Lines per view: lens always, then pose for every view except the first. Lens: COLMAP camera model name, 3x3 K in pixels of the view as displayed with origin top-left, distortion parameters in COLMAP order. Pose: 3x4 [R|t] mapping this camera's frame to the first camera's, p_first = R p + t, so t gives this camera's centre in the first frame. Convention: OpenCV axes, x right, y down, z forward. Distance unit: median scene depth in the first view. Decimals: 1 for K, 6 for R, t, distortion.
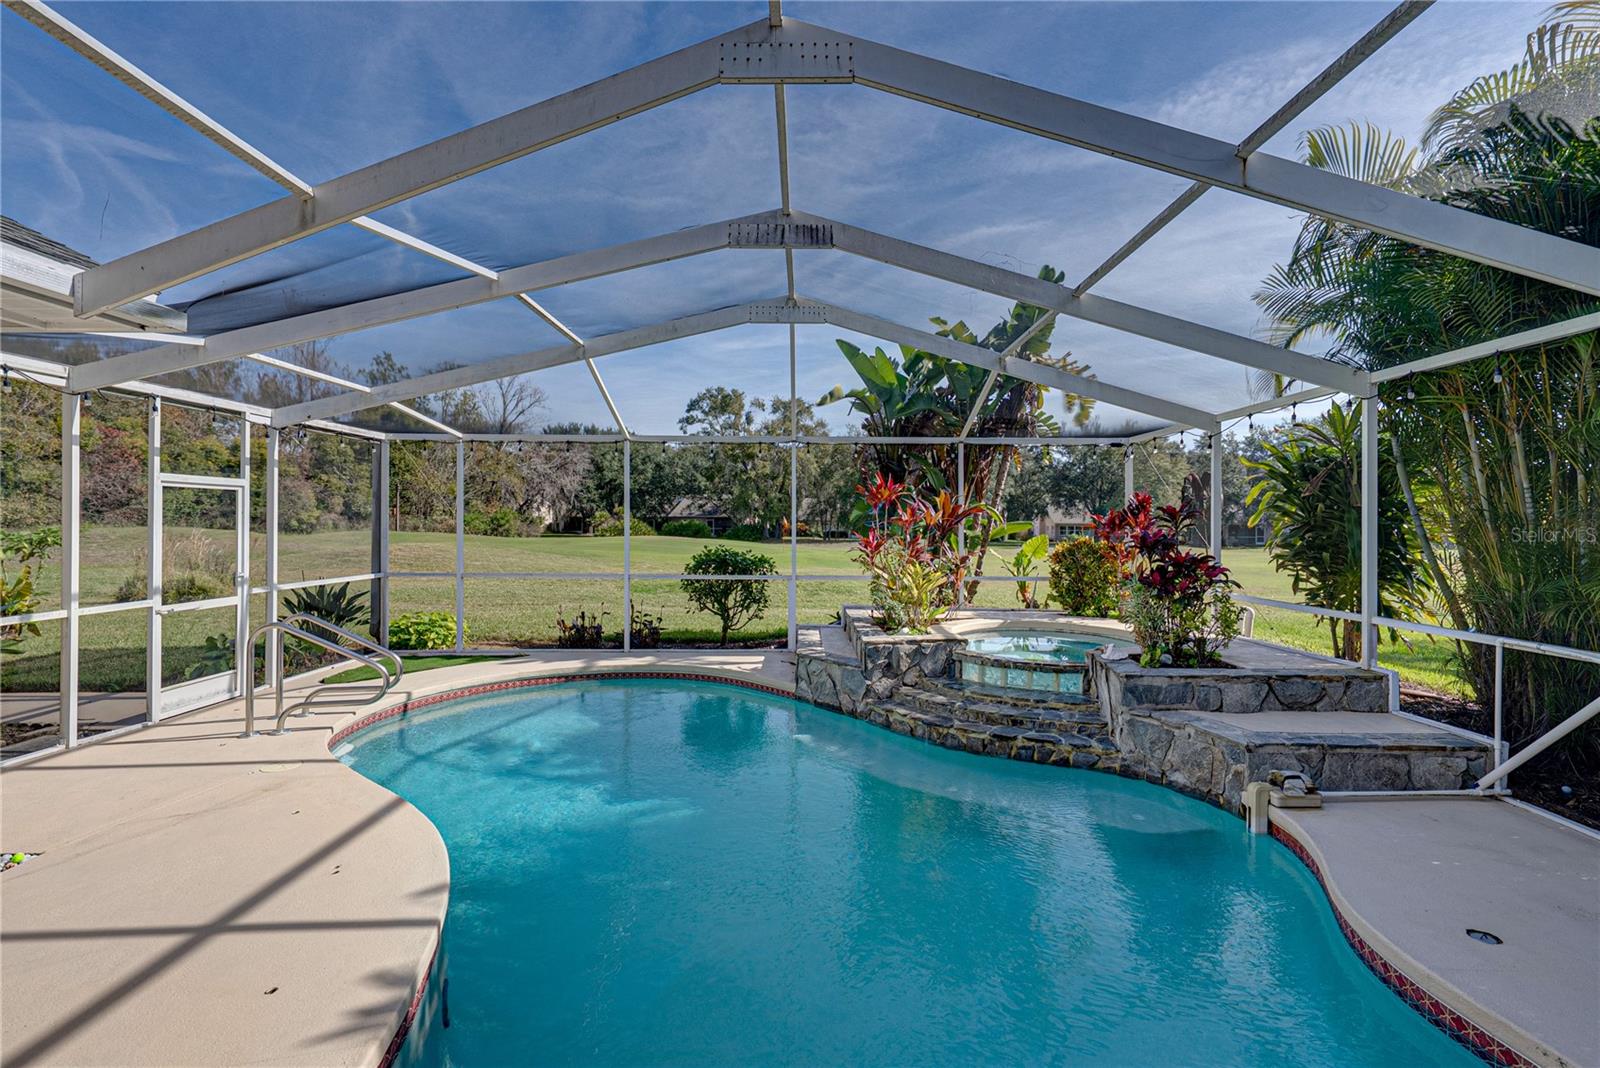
lens RADIAL K [[718.3, 0, 802.6], [0, 718.3, 522.5], [0, 0, 1]] dist [-0.004413, 0.001652]
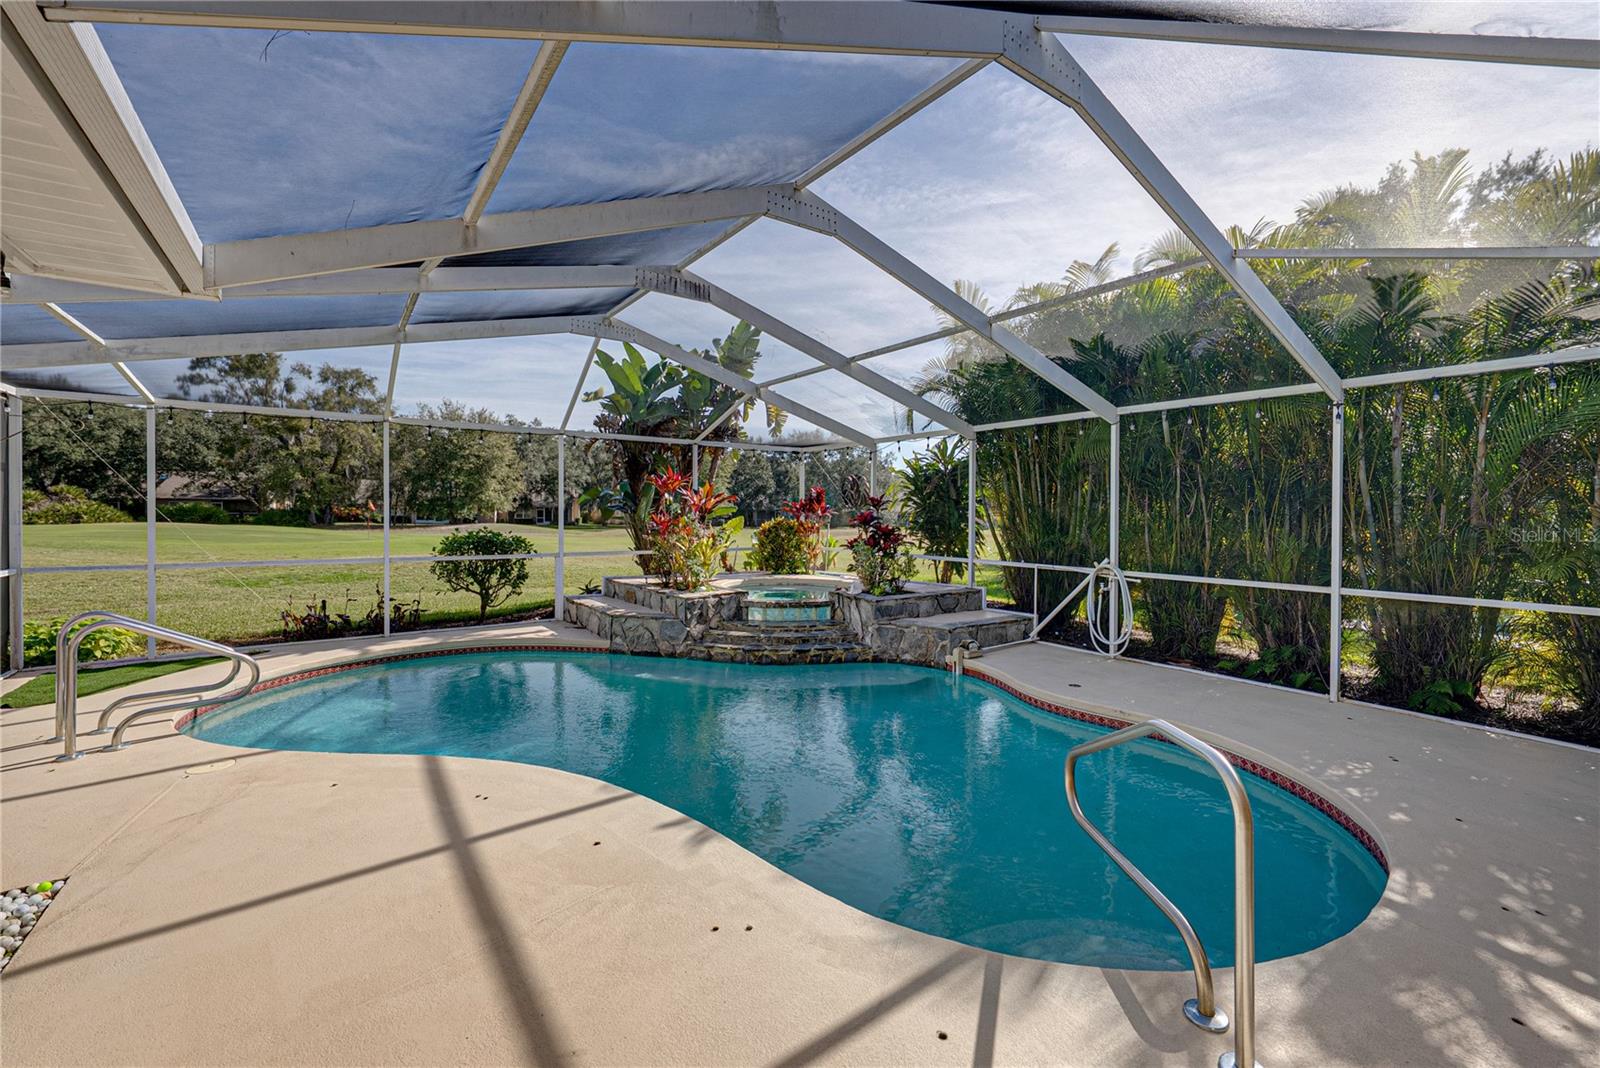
lens RADIAL K [[665.2, 0, 801.8], [0, 665.2, 518.5], [0, 0, 1]] dist [-0.000596, 0.000225]
pose [[0.811678, -0.005141, 0.584083, -0.447211], [-0.004324, 0.999881, 0.014810, 0.003349], [-0.584089, -0.014547, 0.811559, -0.099864]]
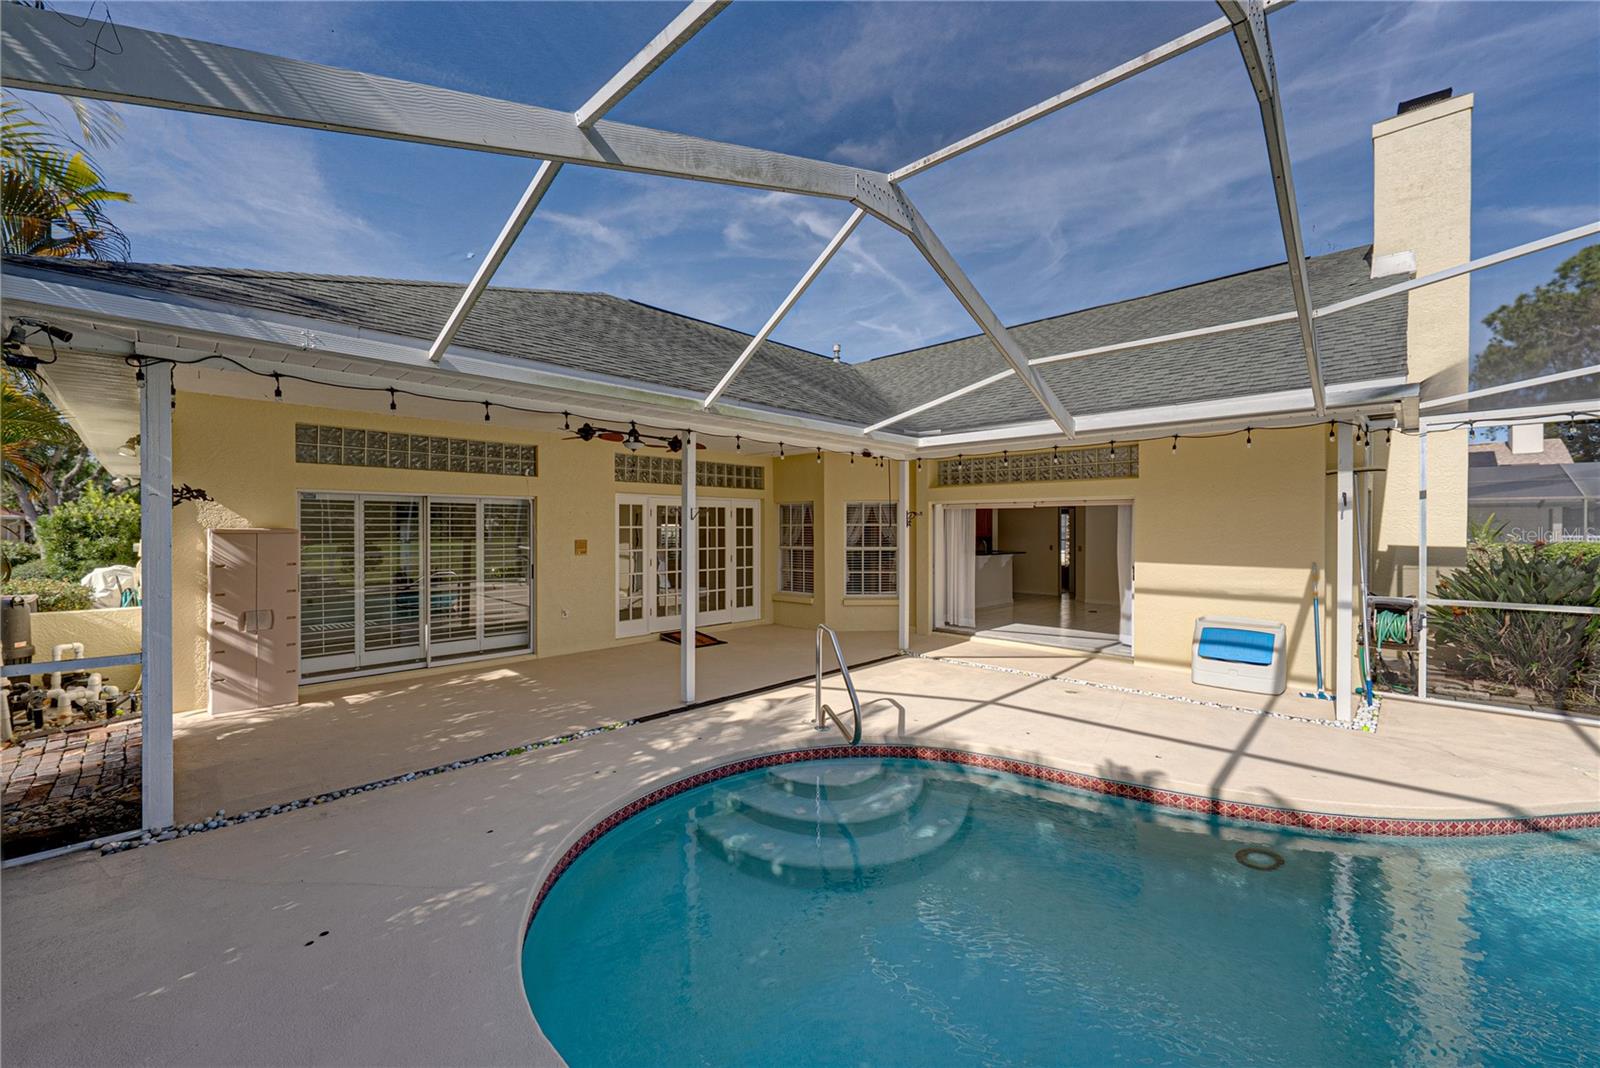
lens RADIAL K [[632.4, 0, 804.6], [0, 632.4, 532.7], [0, 0, 1]] dist [-0.002330, -0.000341]
pose [[-0.687357, 0.001889, -0.726318, 0.498957], [-0.001165, 0.999992, 0.003703, -0.002480], [0.726319, 0.003391, -0.687349, 0.579497]]
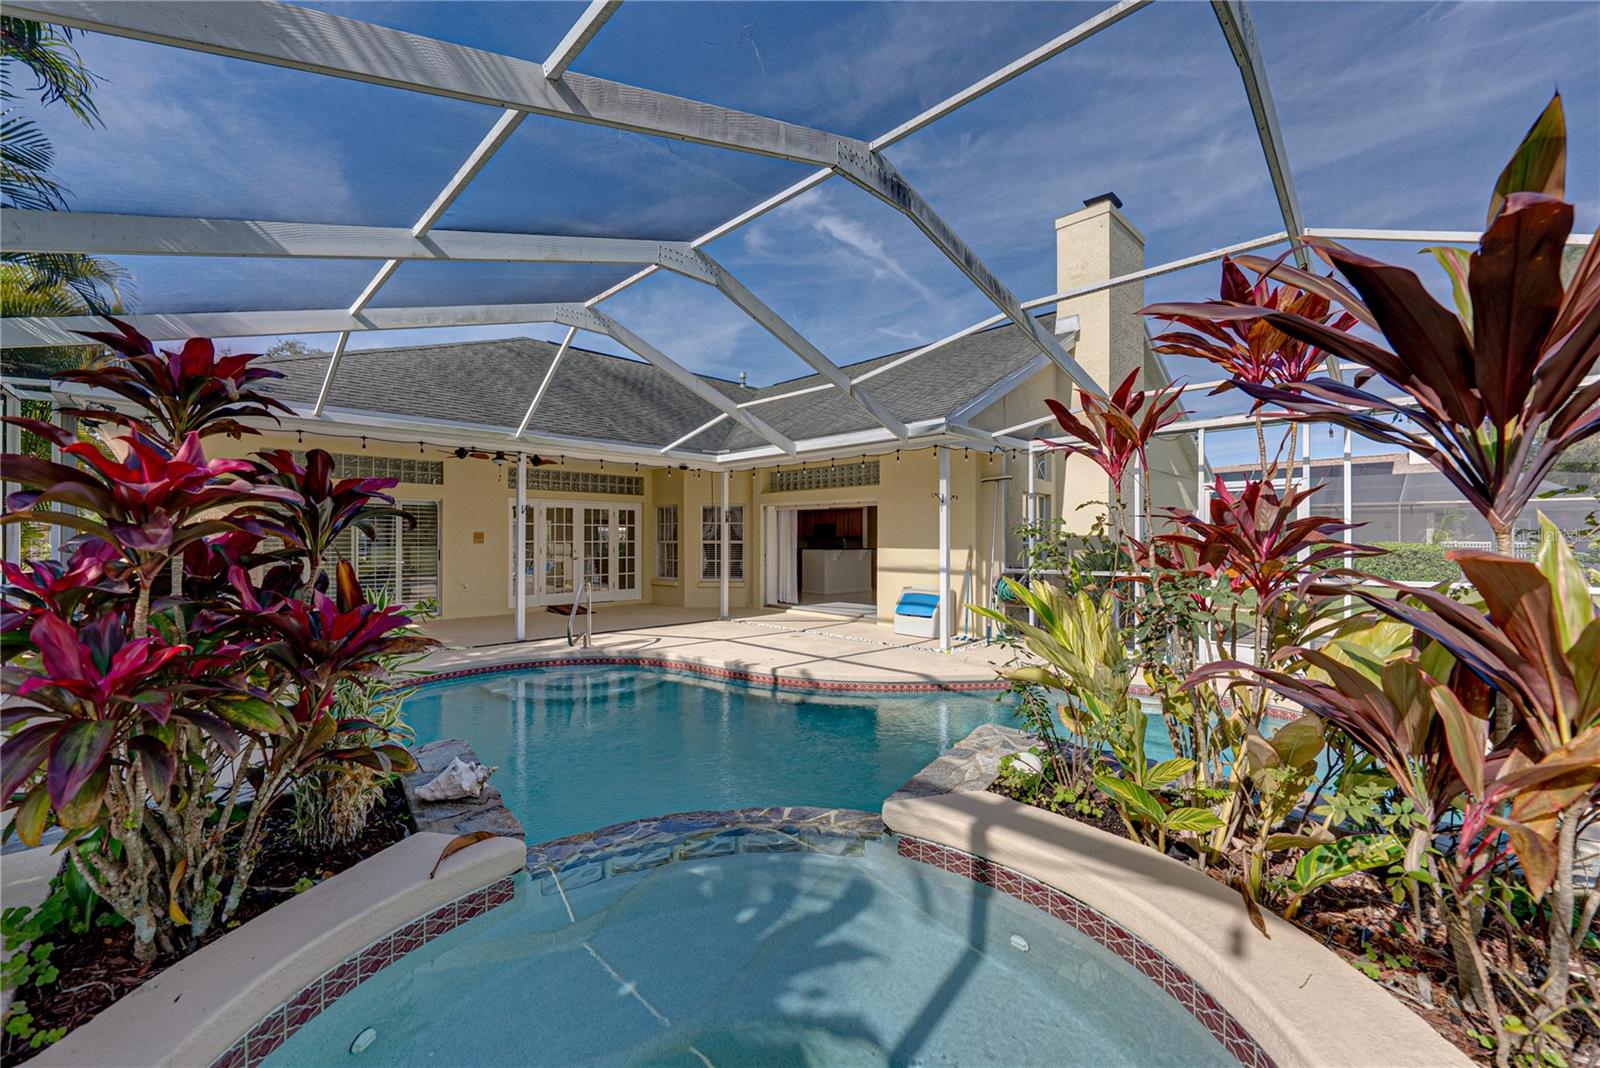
lens RADIAL K [[640.5, 0, 800.8], [0, 640.5, 540.5], [0, 0, 1]] dist [-0.001035, -0.000043]
pose [[-0.708646, -0.003288, -0.705556, 0.482445], [-0.002350, 0.999995, -0.002299, 0.042753], [0.705560, 0.000029, -0.708650, 1.225298]]
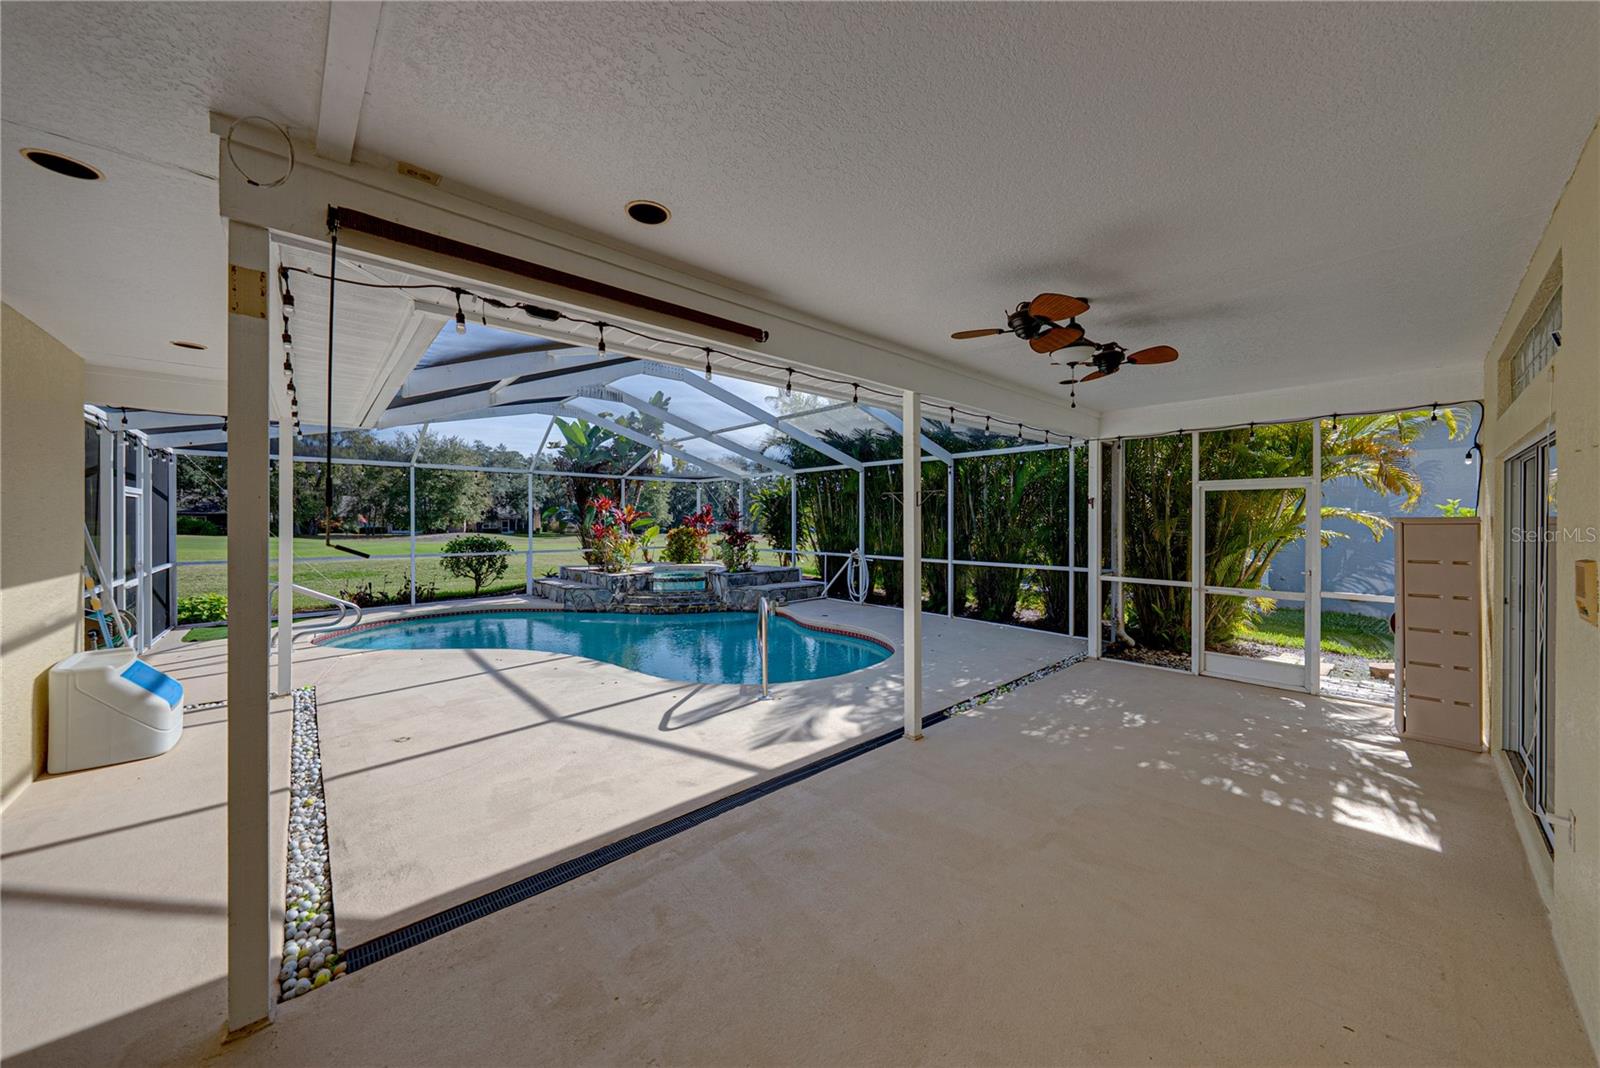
lens RADIAL K [[555.3, 0, 802.0], [0, 555.3, 519.0], [0, 0, 1]] dist [-0.001880, -0.000014]
pose [[0.736577, -0.003027, 0.676347, -0.613919], [0.002468, 0.999995, 0.001788, -0.004685], [-0.676349, 0.000352, 0.736581, -0.596487]]
